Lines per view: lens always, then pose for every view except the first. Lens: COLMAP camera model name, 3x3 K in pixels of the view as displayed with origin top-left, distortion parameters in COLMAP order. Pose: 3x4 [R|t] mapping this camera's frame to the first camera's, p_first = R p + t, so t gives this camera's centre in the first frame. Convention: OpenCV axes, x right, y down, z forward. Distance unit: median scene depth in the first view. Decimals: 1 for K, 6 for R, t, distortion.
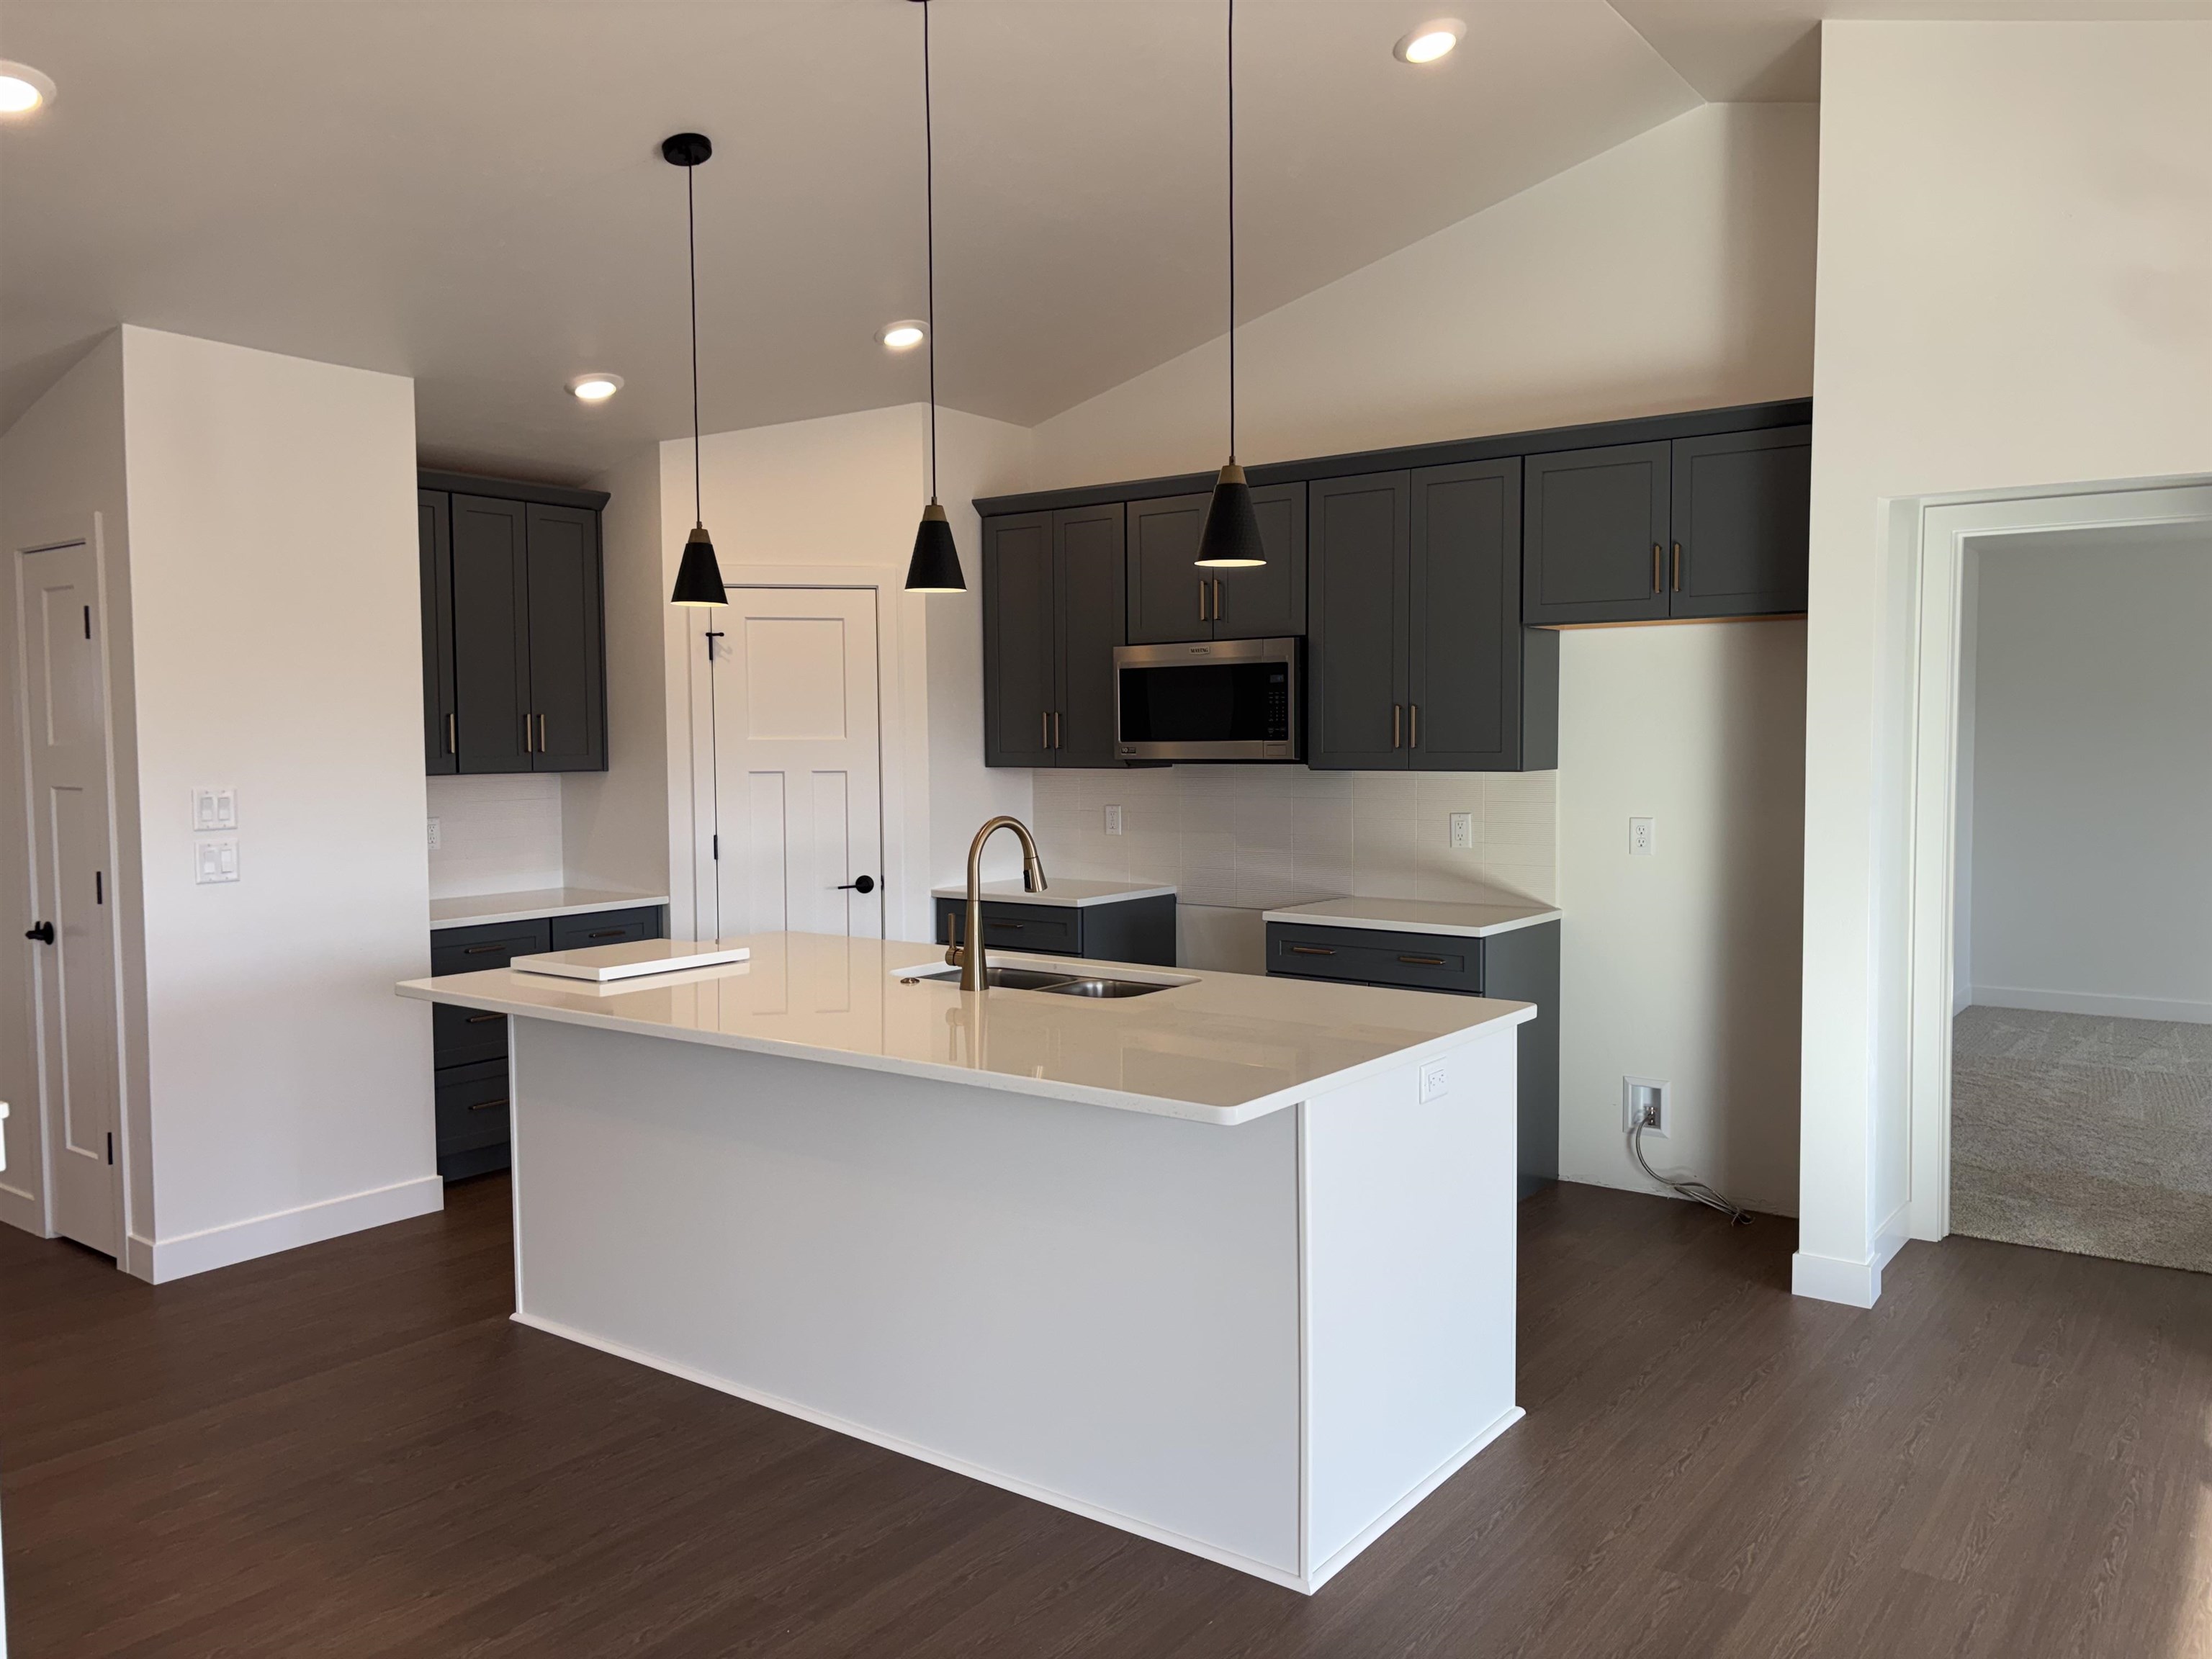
lens RADIAL K [[1653.1, 0, 1084.3], [0, 1653.1, 827.9], [0, 0, 1]] dist [0.048636, -0.034974]
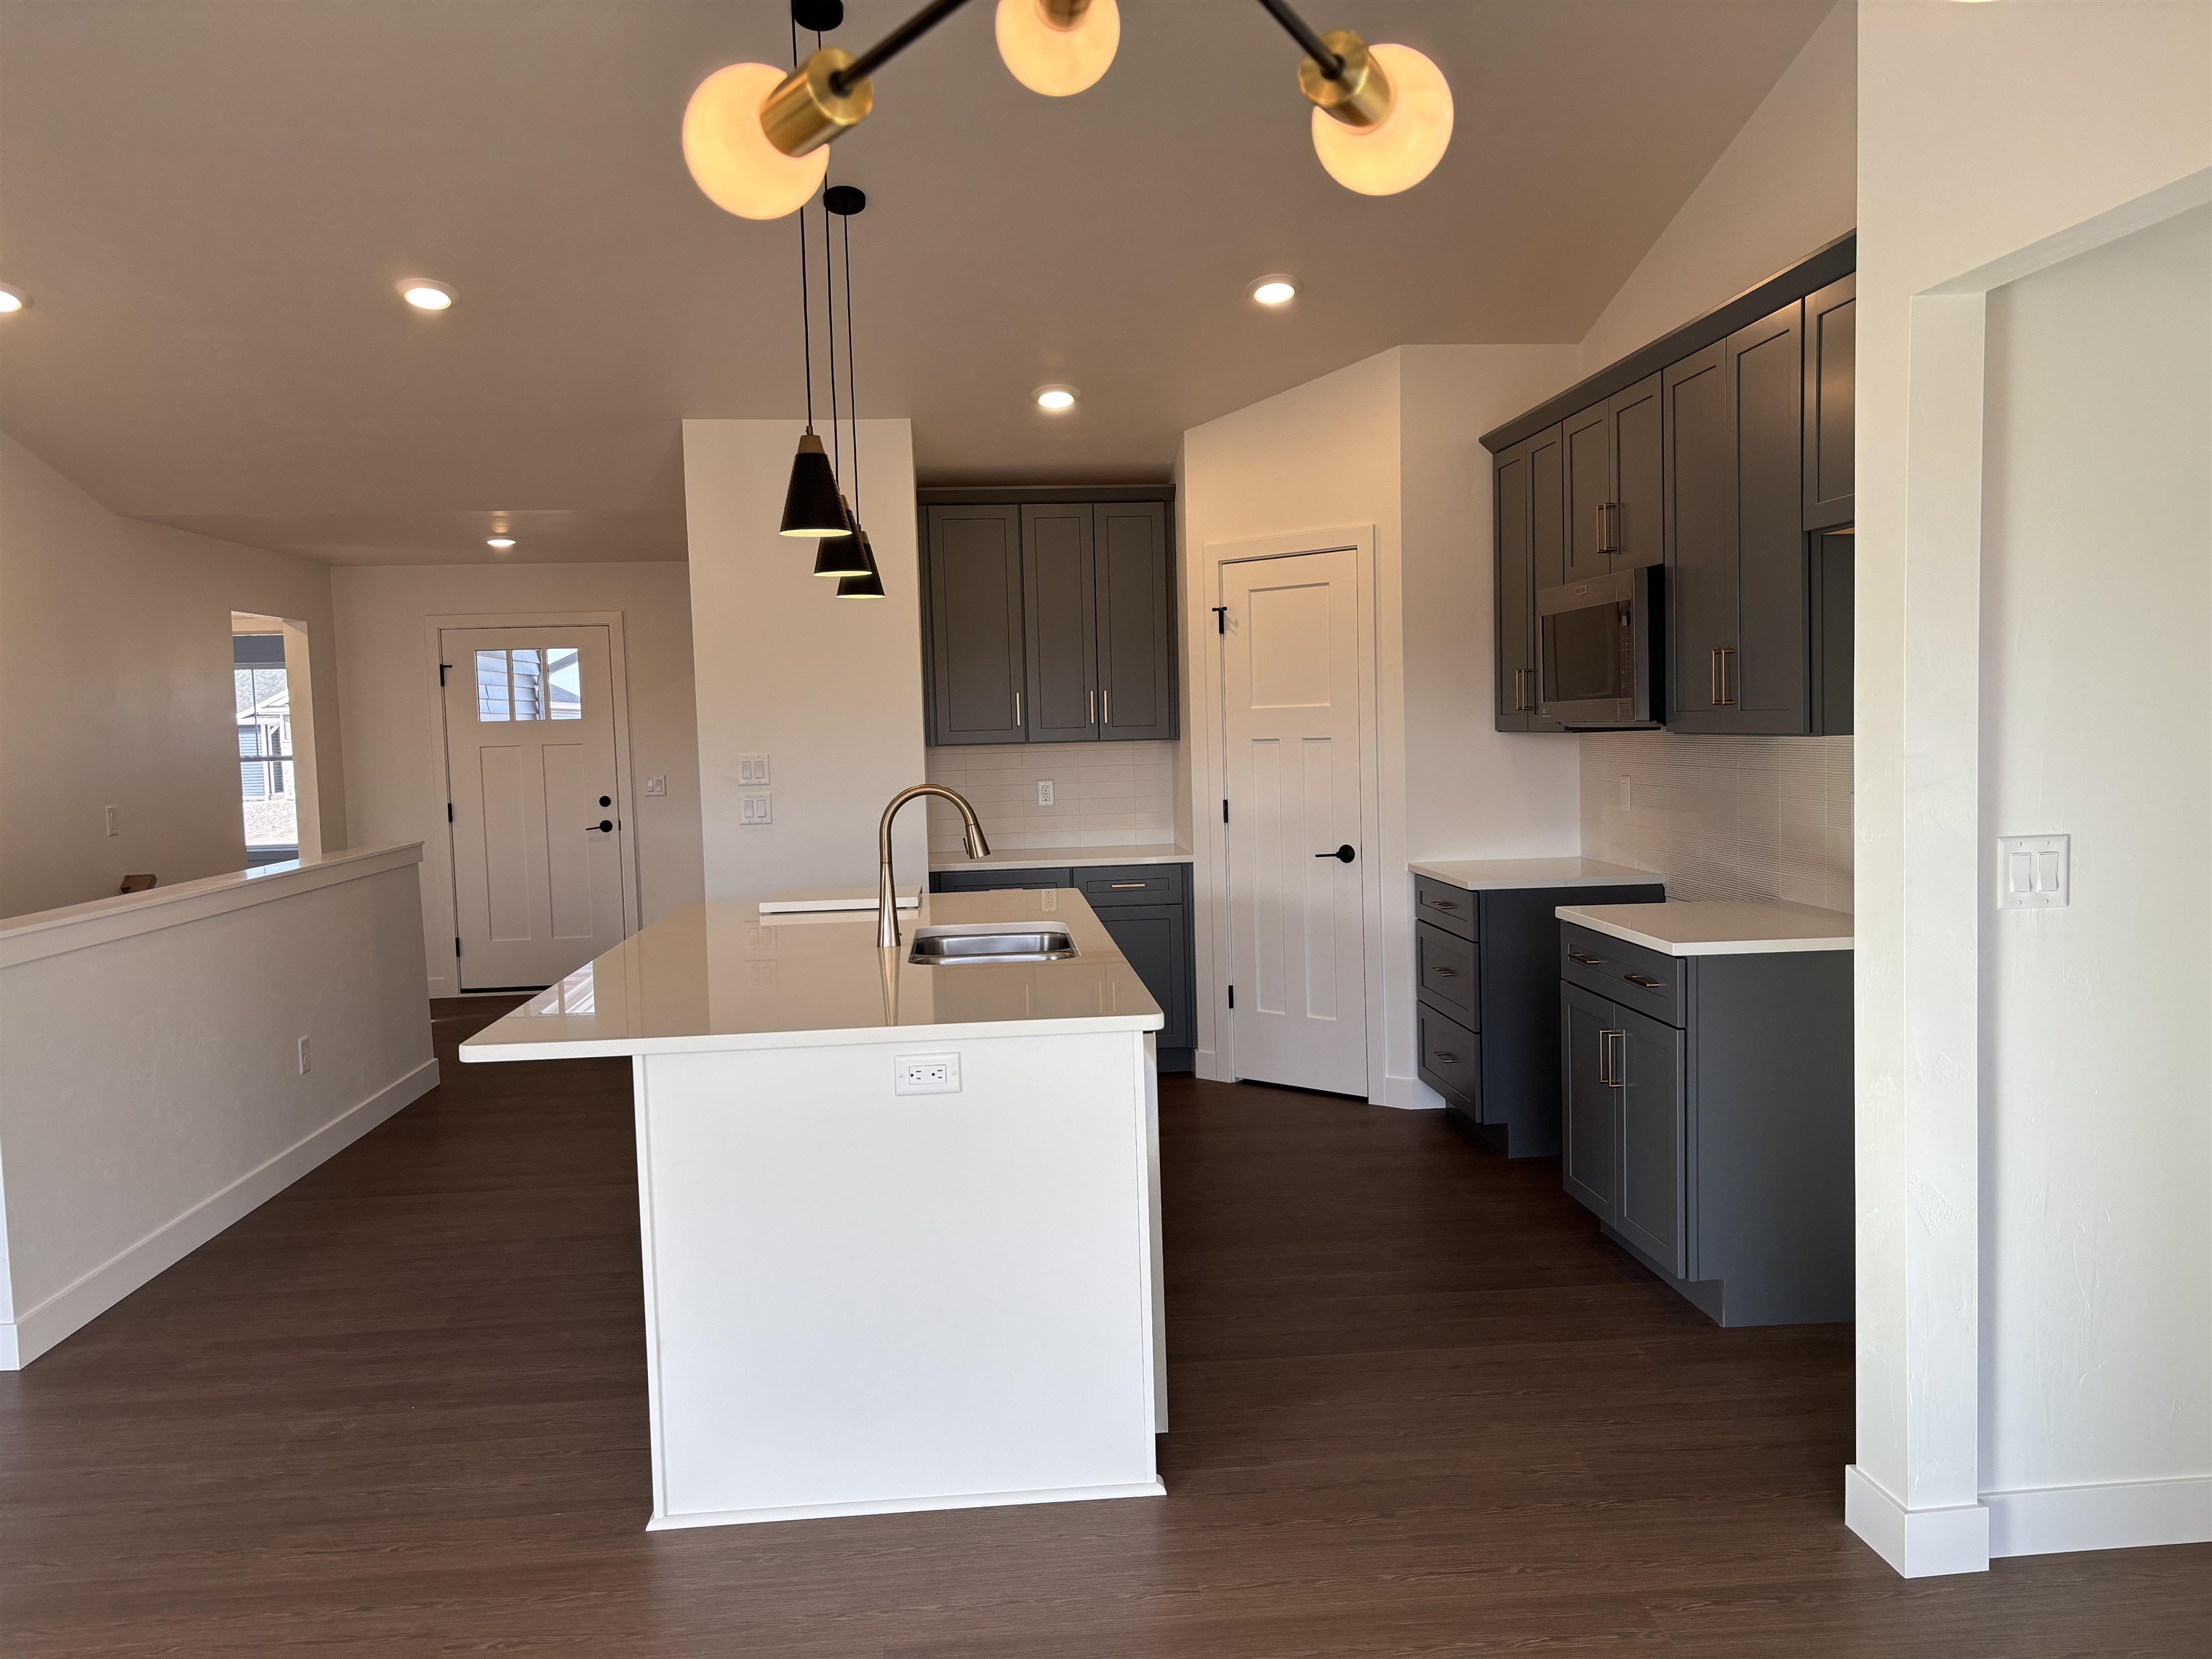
lens RADIAL K [[1653.1, 0, 1113.9], [0, 1653.1, 843.7], [0, 0, 1]] dist [0.048636, -0.034974]
pose [[0.668046, 0.042532, -0.742903, 0.560942], [-0.020427, 0.999037, 0.038827, -0.008045], [0.743839, -0.010763, 0.668272, 0.270715]]
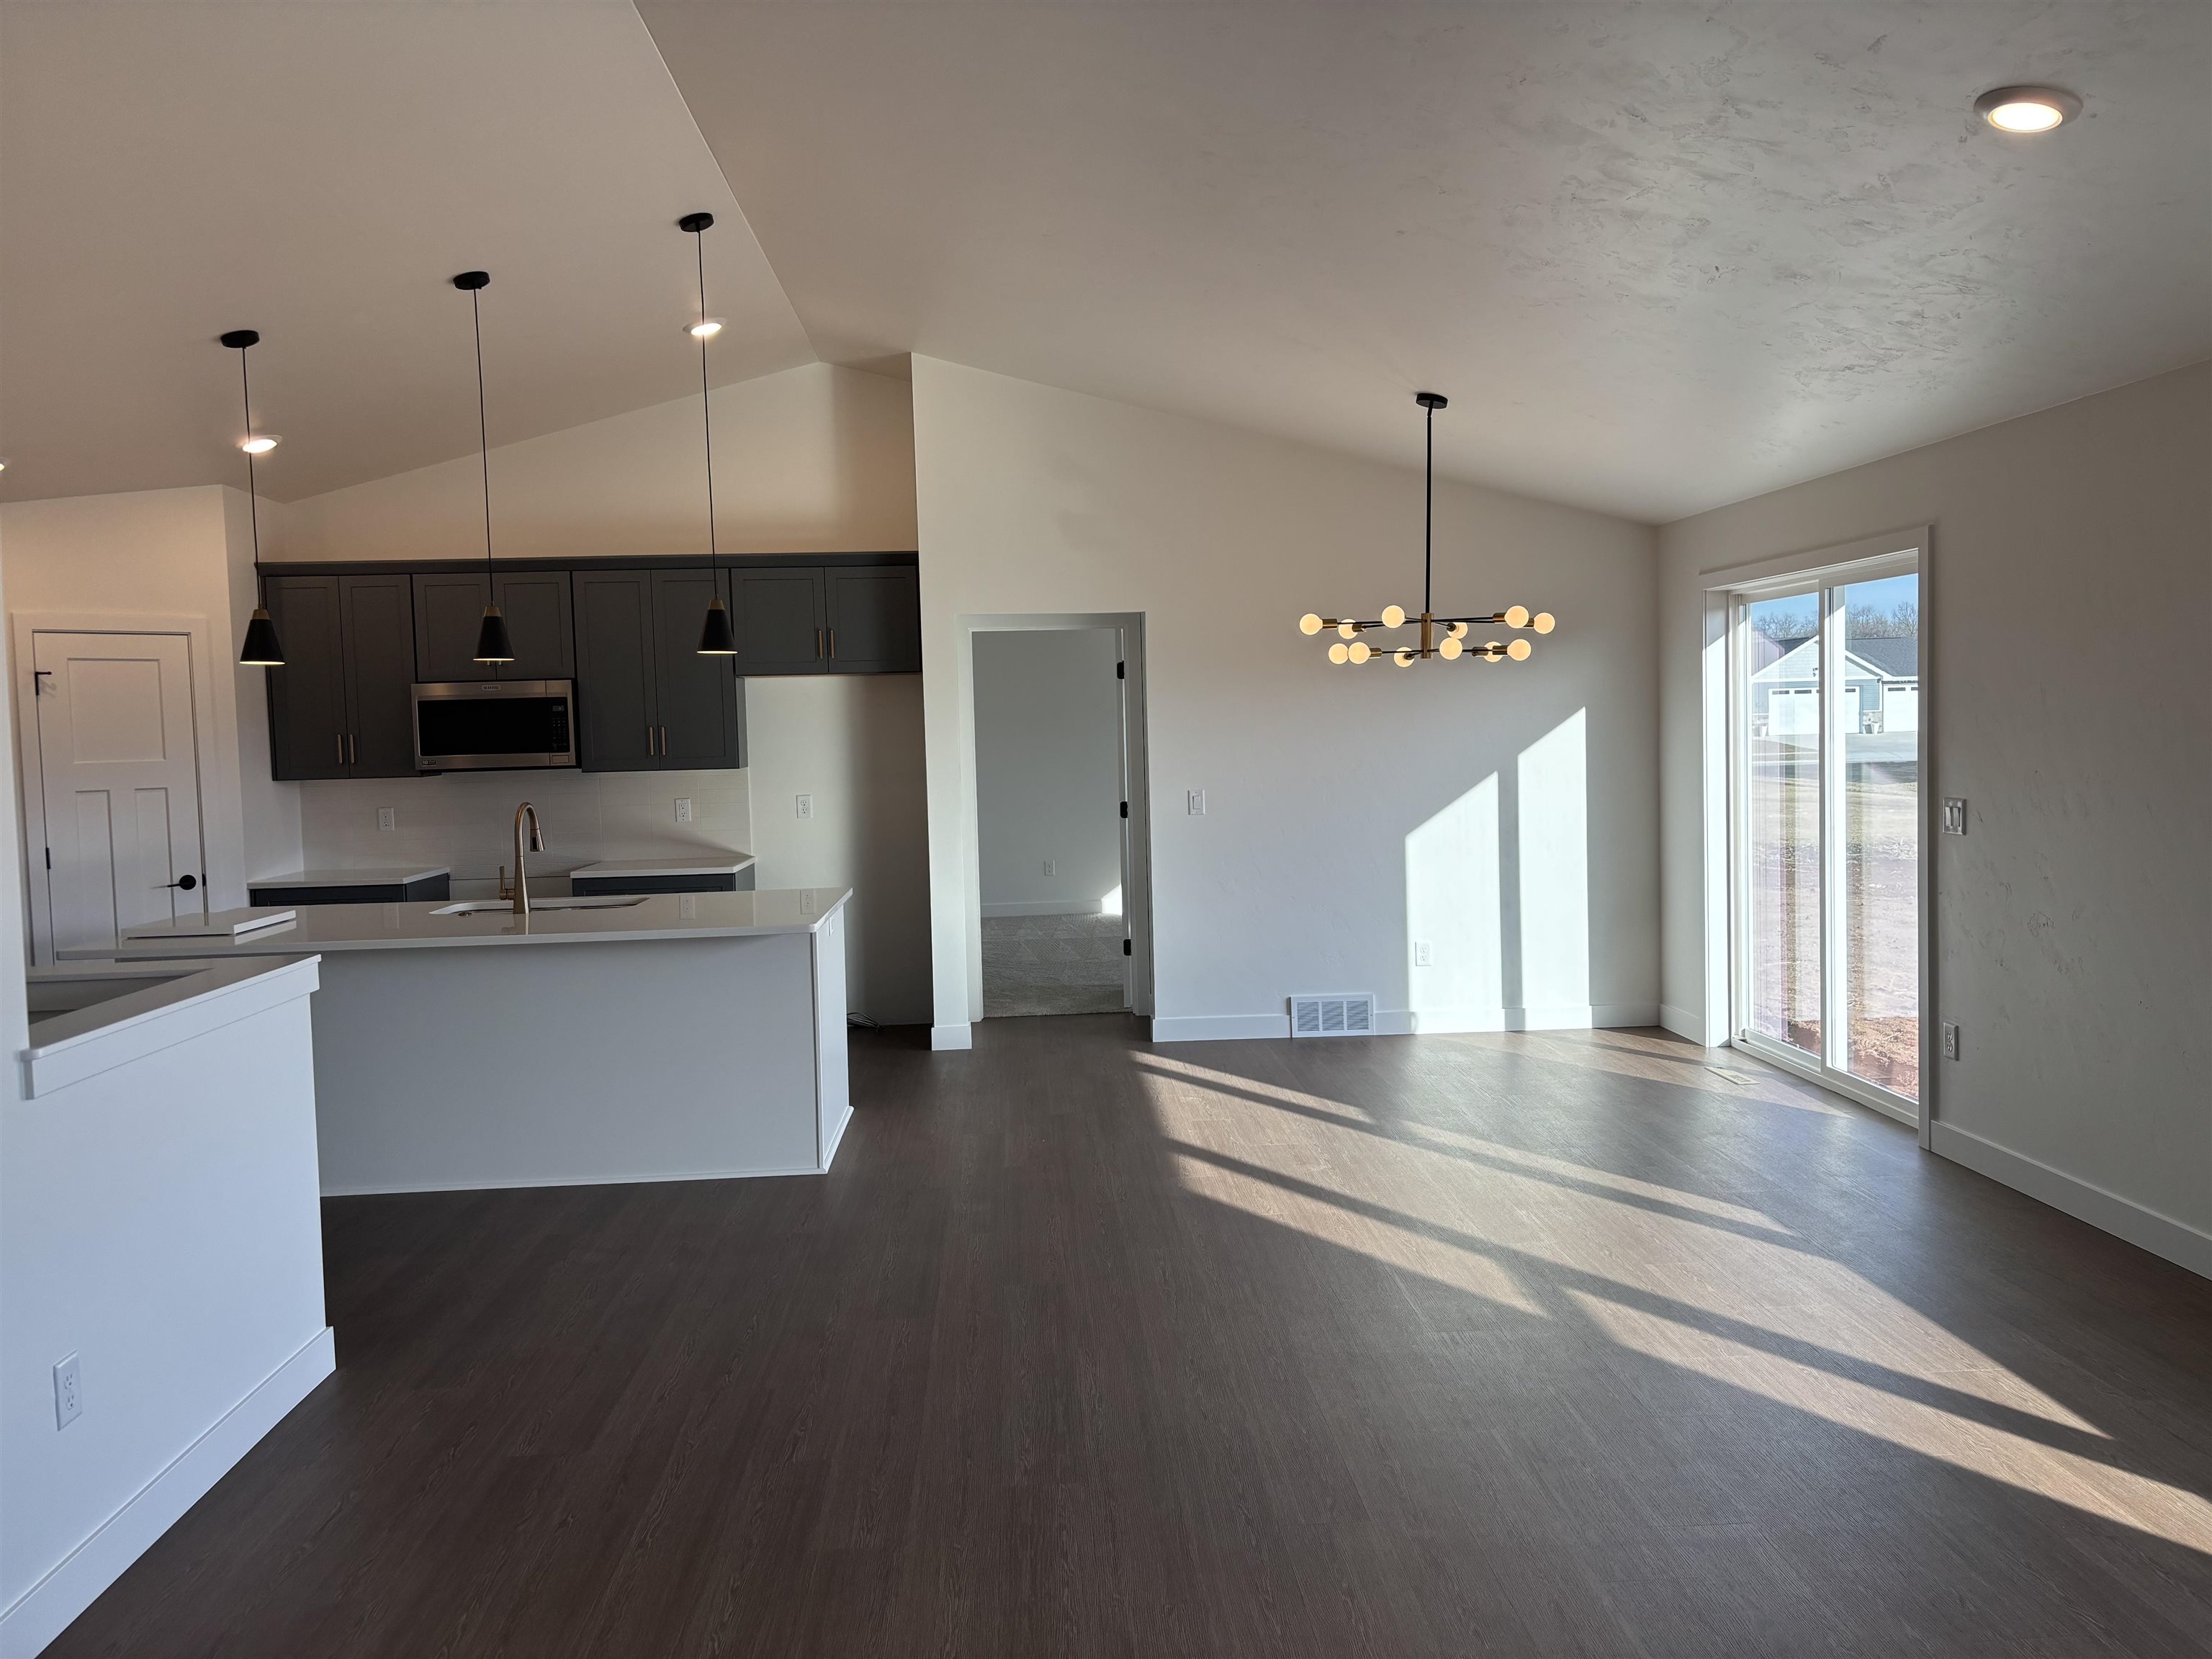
lens RADIAL K [[1653.1, 0, 1115.3], [0, 1653.1, 818.3], [0, 0, 1]] dist [0.048636, -0.034974]
pose [[0.760227, -0.051369, 0.647623, -0.450035], [0.059684, 0.998176, 0.009113, 0.018959], [-0.646910, 0.031725, 0.761906, -0.393466]]
